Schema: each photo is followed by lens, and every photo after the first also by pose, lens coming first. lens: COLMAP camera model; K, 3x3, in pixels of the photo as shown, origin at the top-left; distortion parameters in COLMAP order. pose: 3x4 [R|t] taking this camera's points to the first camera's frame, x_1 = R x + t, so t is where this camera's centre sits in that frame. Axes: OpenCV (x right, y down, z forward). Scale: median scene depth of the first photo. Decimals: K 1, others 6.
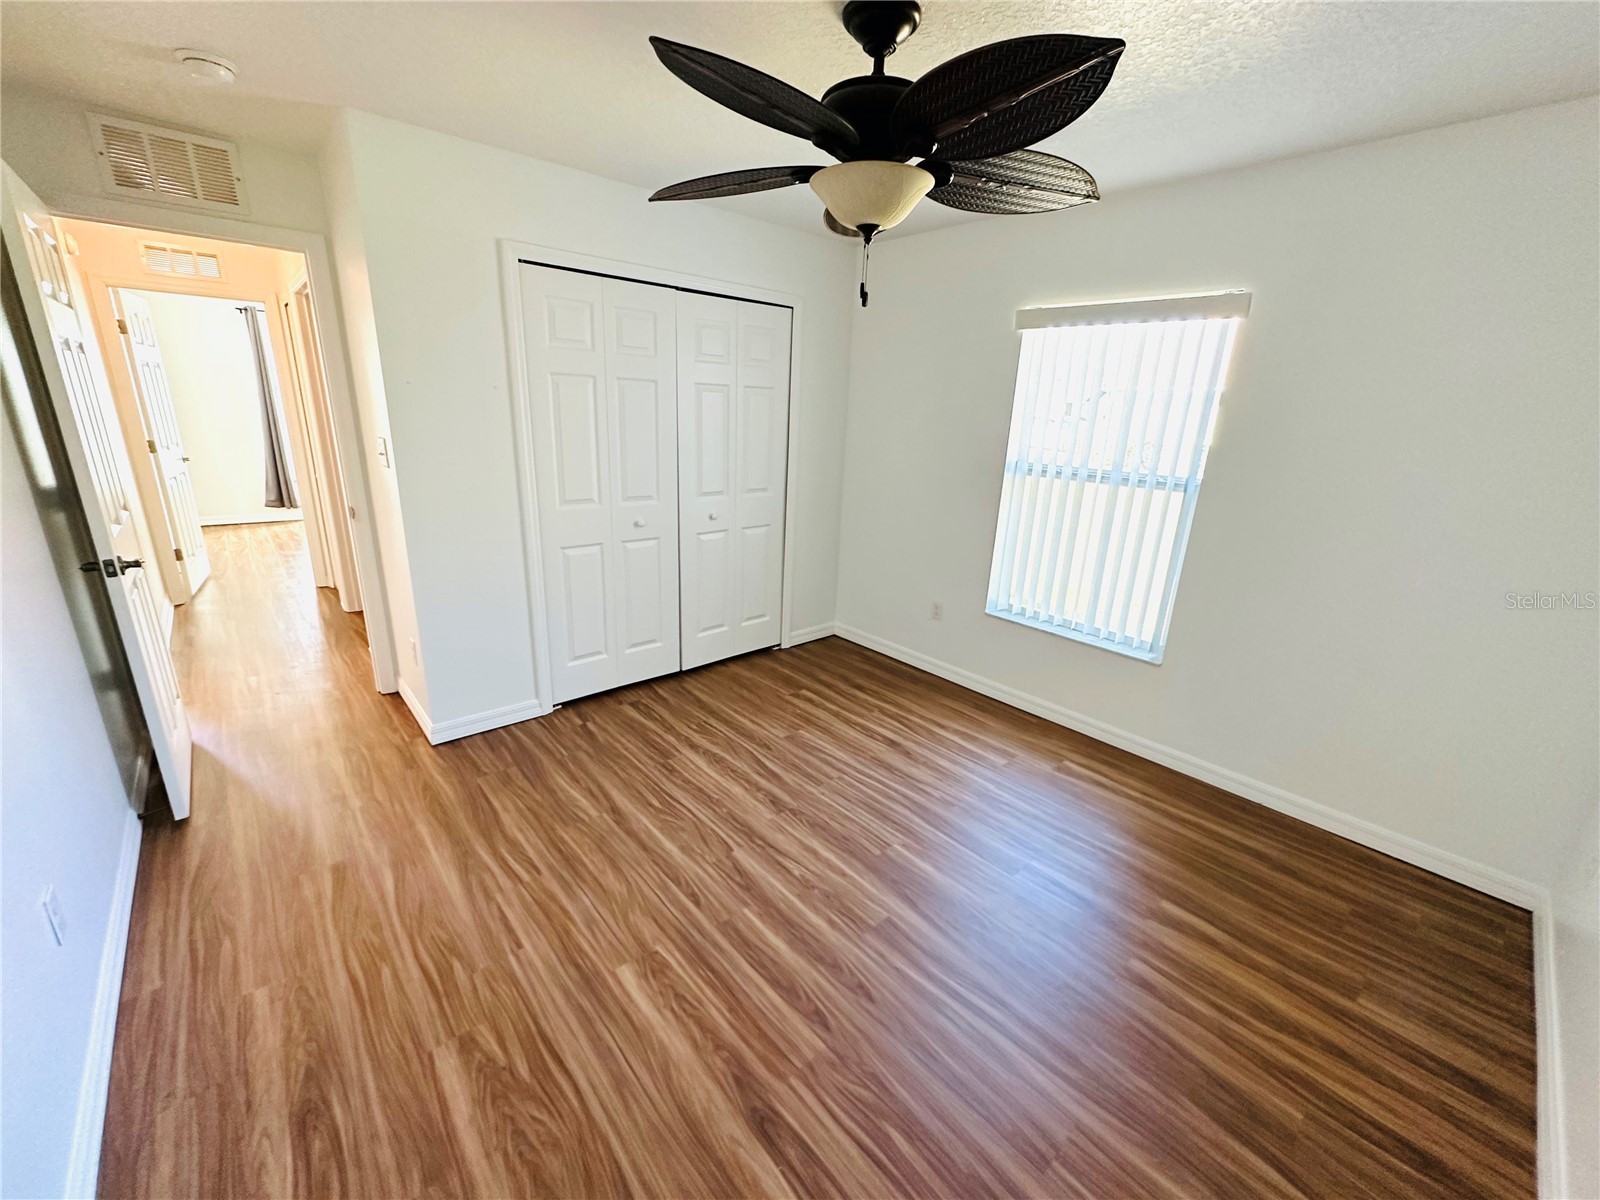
lens RADIAL K [[638.7, 0, 800.0], [0, 638.7, 596.0], [0, 0, 1]] dist [-0.002167, 0.000380]
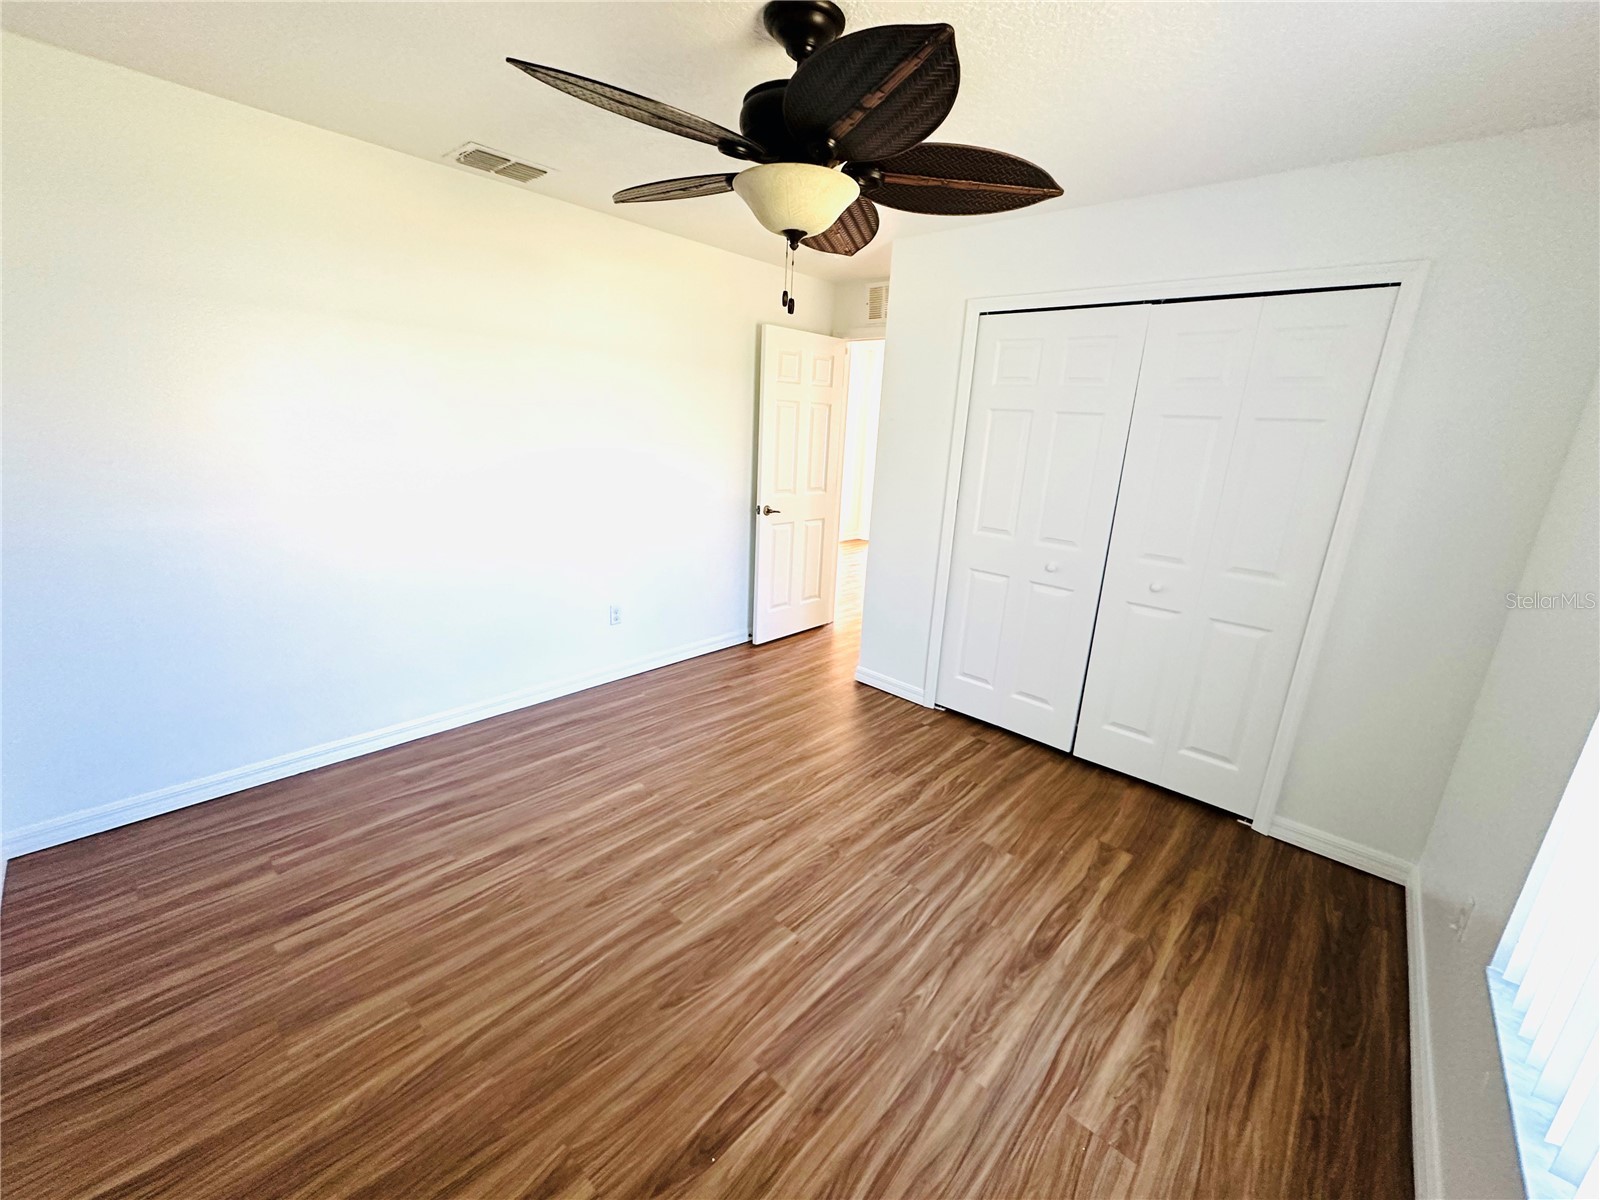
lens RADIAL K [[638.7, 0, 799.1], [0, 638.7, 596.8], [0, 0, 1]] dist [-0.002167, 0.000380]
pose [[0.110568, 0.228905, -0.967149, 0.723225], [-0.327822, 0.927055, 0.181938, -0.147589], [0.938247, 0.296936, 0.177543, 0.610588]]
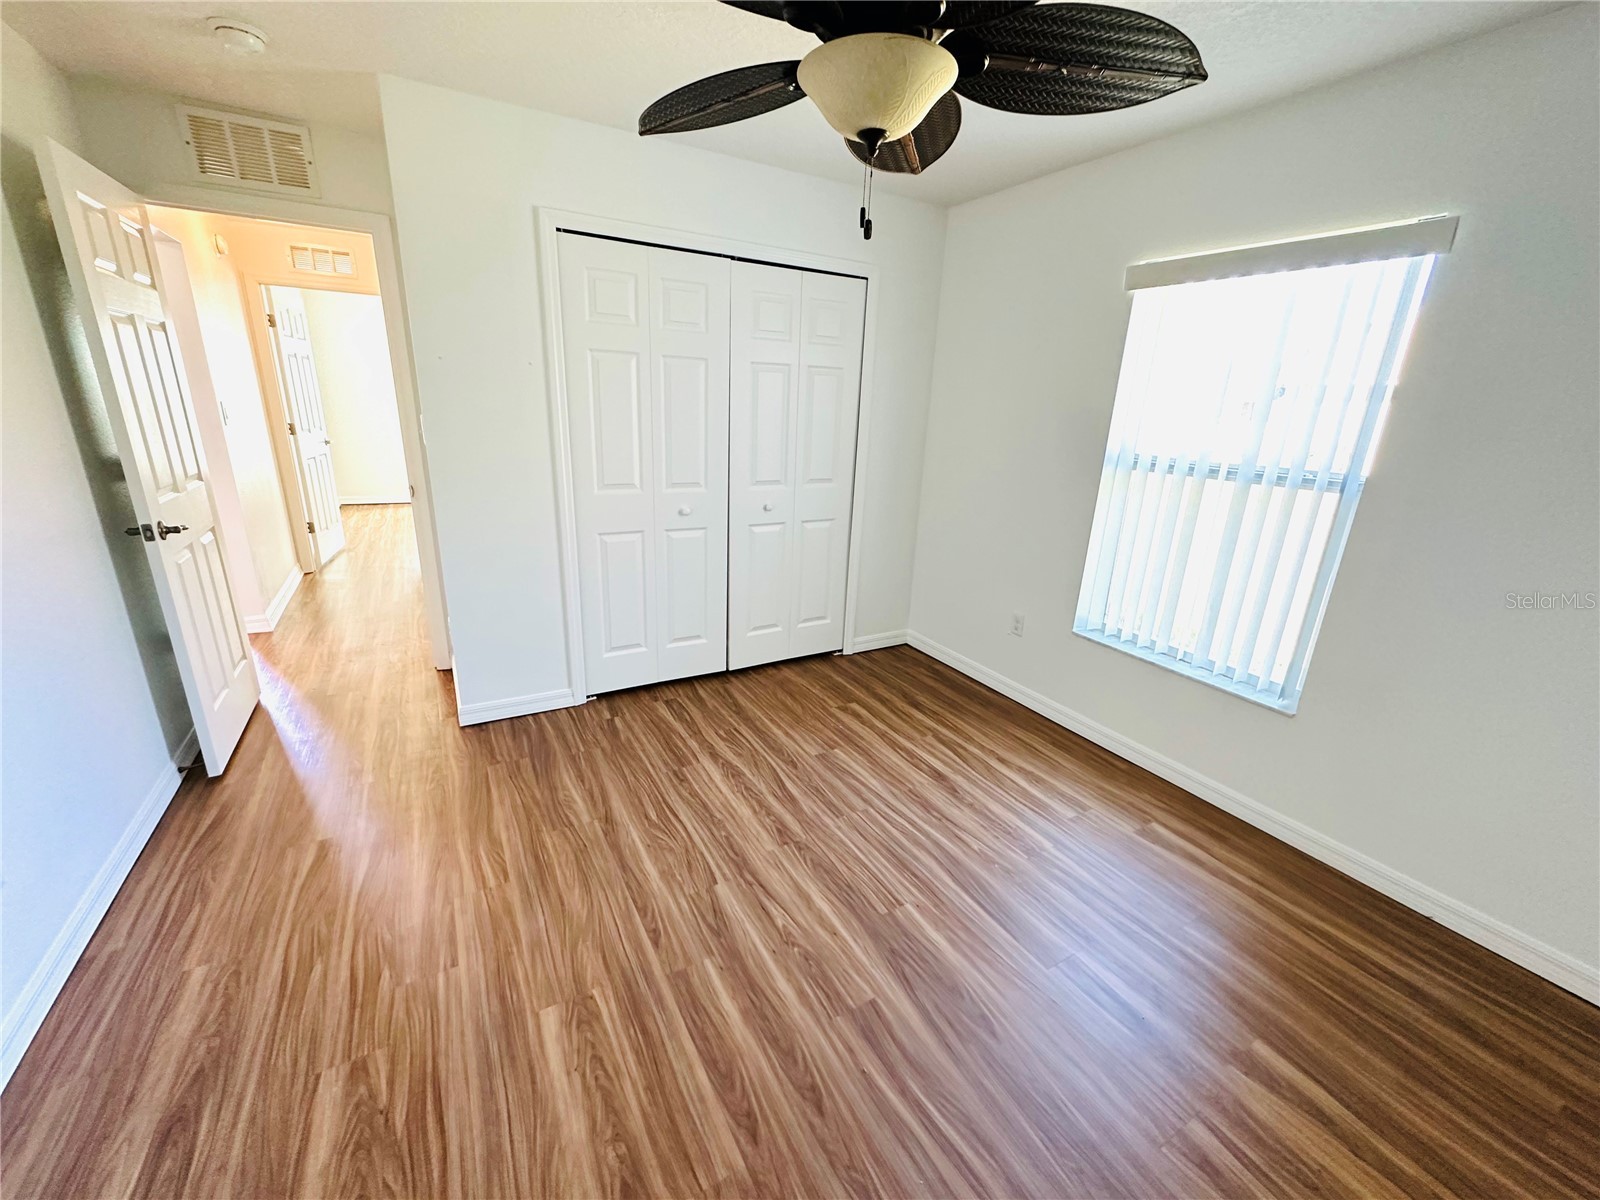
lens RADIAL K [[638.7, 0, 800.0], [0, 638.7, 596.5], [0, 0, 1]] dist [-0.002167, 0.000380]
pose [[0.979320, 0.059582, -0.193345, 0.125494], [-0.059181, 0.998216, 0.007856, -0.007111], [0.193468, 0.003748, 0.981099, 0.131089]]
